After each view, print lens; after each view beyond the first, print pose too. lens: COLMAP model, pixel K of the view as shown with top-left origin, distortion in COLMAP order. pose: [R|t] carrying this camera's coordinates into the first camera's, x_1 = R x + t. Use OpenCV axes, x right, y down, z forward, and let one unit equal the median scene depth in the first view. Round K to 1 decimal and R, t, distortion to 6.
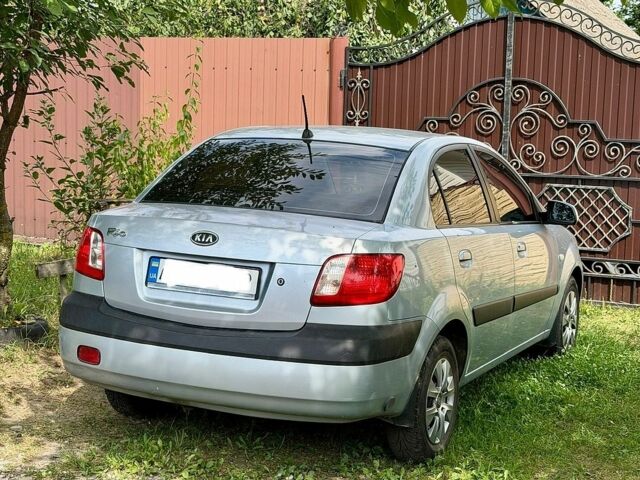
lens RADIAL K [[1134.3, 0, 320.0], [0, 1134.3, 240.0], [0, 0, 1]] dist [0.050854, 0.060676]
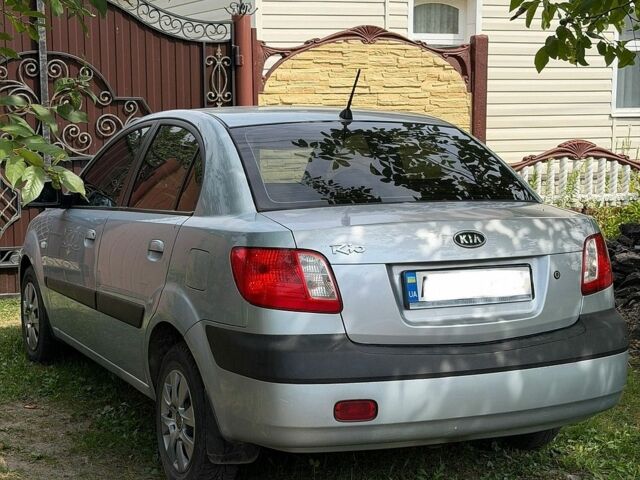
lens RADIAL K [[1134.3, 0, 320.0], [0, 1134.3, 240.0], [0, 0, 1]] dist [0.050854, 0.060676]
pose [[0.649123, -0.119750, 0.751198, -0.389741], [0.105125, 0.992178, 0.067324, -0.033447], [-0.753384, 0.035268, 0.656634, 0.256632]]
